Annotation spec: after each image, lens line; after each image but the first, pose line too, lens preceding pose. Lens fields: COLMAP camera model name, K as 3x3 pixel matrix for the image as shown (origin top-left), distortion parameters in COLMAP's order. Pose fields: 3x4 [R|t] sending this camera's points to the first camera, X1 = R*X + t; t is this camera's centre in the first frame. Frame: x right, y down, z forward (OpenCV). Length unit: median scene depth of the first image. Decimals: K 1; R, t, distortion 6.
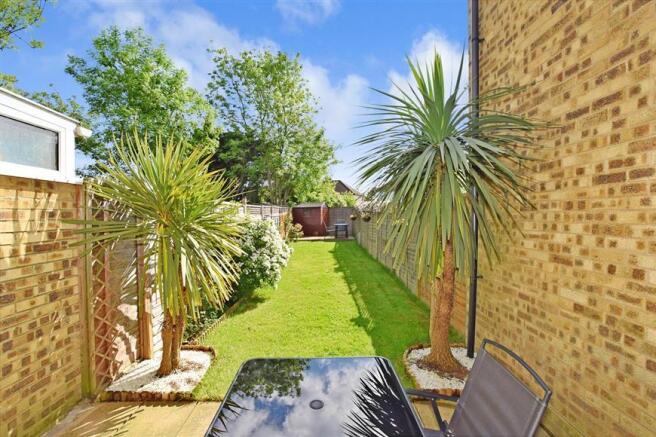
lens RADIAL K [[301.0, 0, 328.0], [0, 301.0, 218.5], [0, 0, 1]] dist [-0.001746, -0.000124]
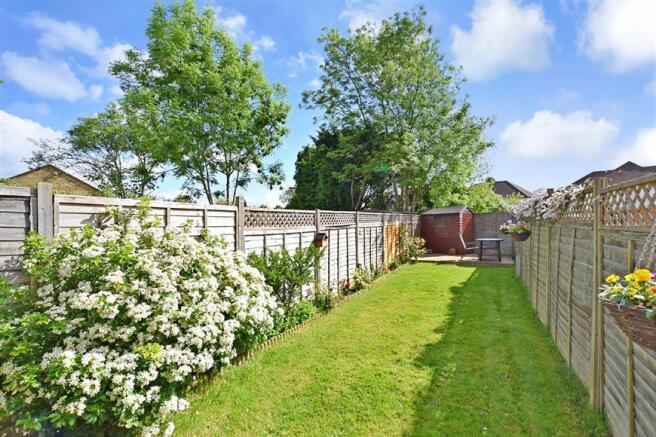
lens RADIAL K [[301.0, 0, 328.0], [0, 301.0, 218.5], [0, 0, 1]] dist [-0.001746, -0.000124]
pose [[0.872174, -0.012586, -0.489034, 0.054827], [-0.001867, 0.999576, -0.029055, -0.004959], [0.489193, 0.026254, 0.871781, 0.251564]]
